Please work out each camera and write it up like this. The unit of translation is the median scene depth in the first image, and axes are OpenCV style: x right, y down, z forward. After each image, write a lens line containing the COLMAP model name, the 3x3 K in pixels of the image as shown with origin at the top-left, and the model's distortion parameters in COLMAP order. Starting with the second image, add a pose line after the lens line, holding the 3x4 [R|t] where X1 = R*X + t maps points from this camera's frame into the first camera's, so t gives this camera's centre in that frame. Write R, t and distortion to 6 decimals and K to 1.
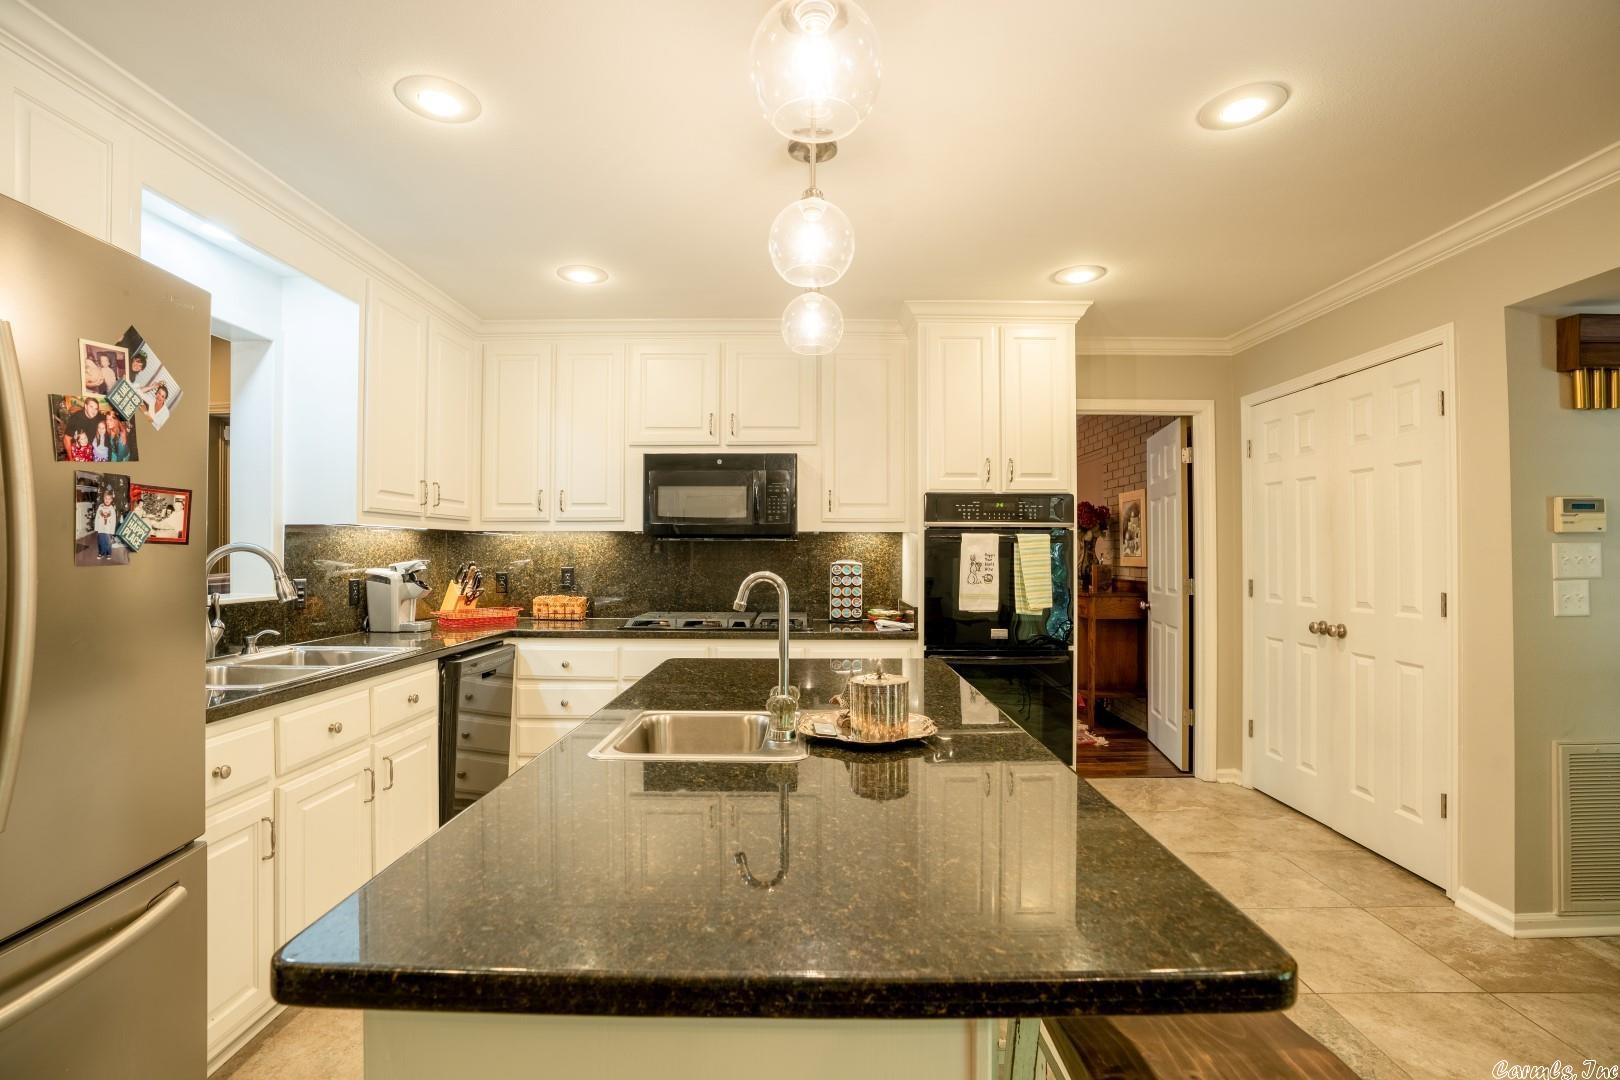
lens RADIAL K [[749.0, 0, 806.3], [0, 749.0, 541.9], [0, 0, 1]] dist [-0.072784, 0.029186]
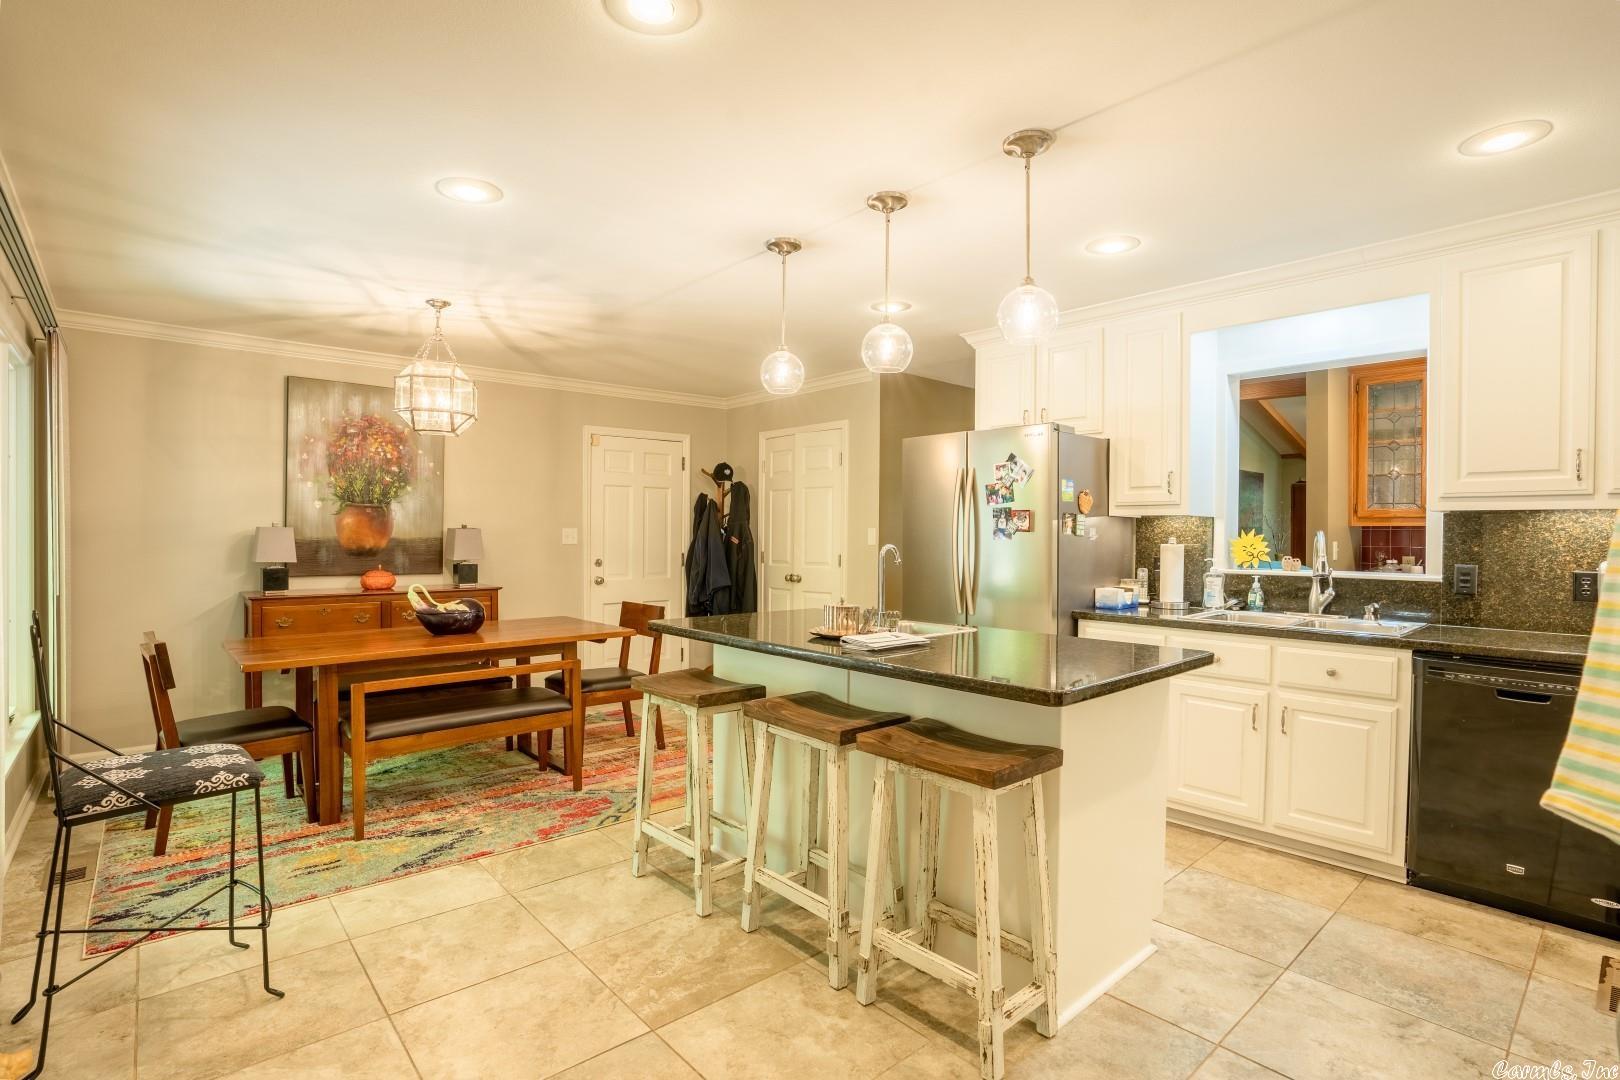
lens RADIAL K [[783.6, 0, 846.3], [0, 783.6, 546.6], [0, 0, 1]] dist [-0.057788, -0.000028]
pose [[-0.723432, 0.005278, -0.690376, 0.580825], [0.000993, 0.999978, 0.006605, 0.014177], [0.690395, 0.004093, -0.723421, 0.997110]]
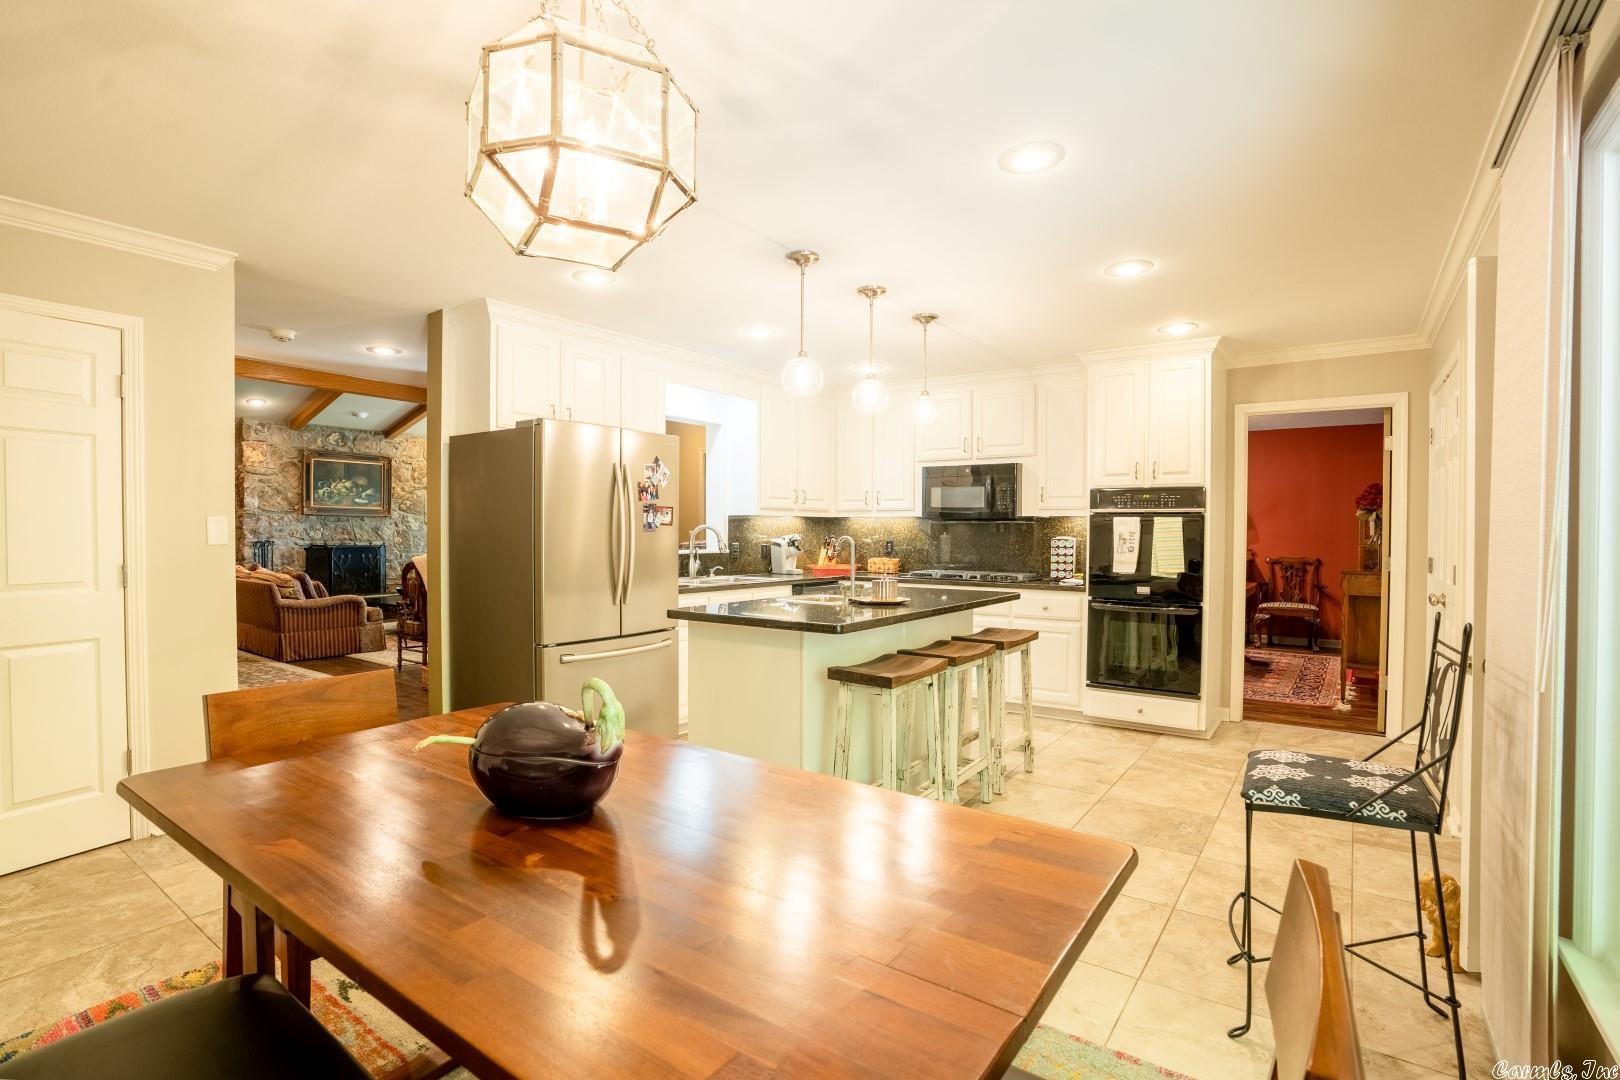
lens RADIAL K [[774.7, 0, 806.6], [0, 774.7, 541.5], [0, 0, 1]] dist [-0.077283, 0.034947]
pose [[0.817377, 0.011313, -0.575993, 0.566066], [0.002897, 0.999714, 0.023747, -0.001681], [0.576096, -0.021078, 0.817110, -0.508583]]
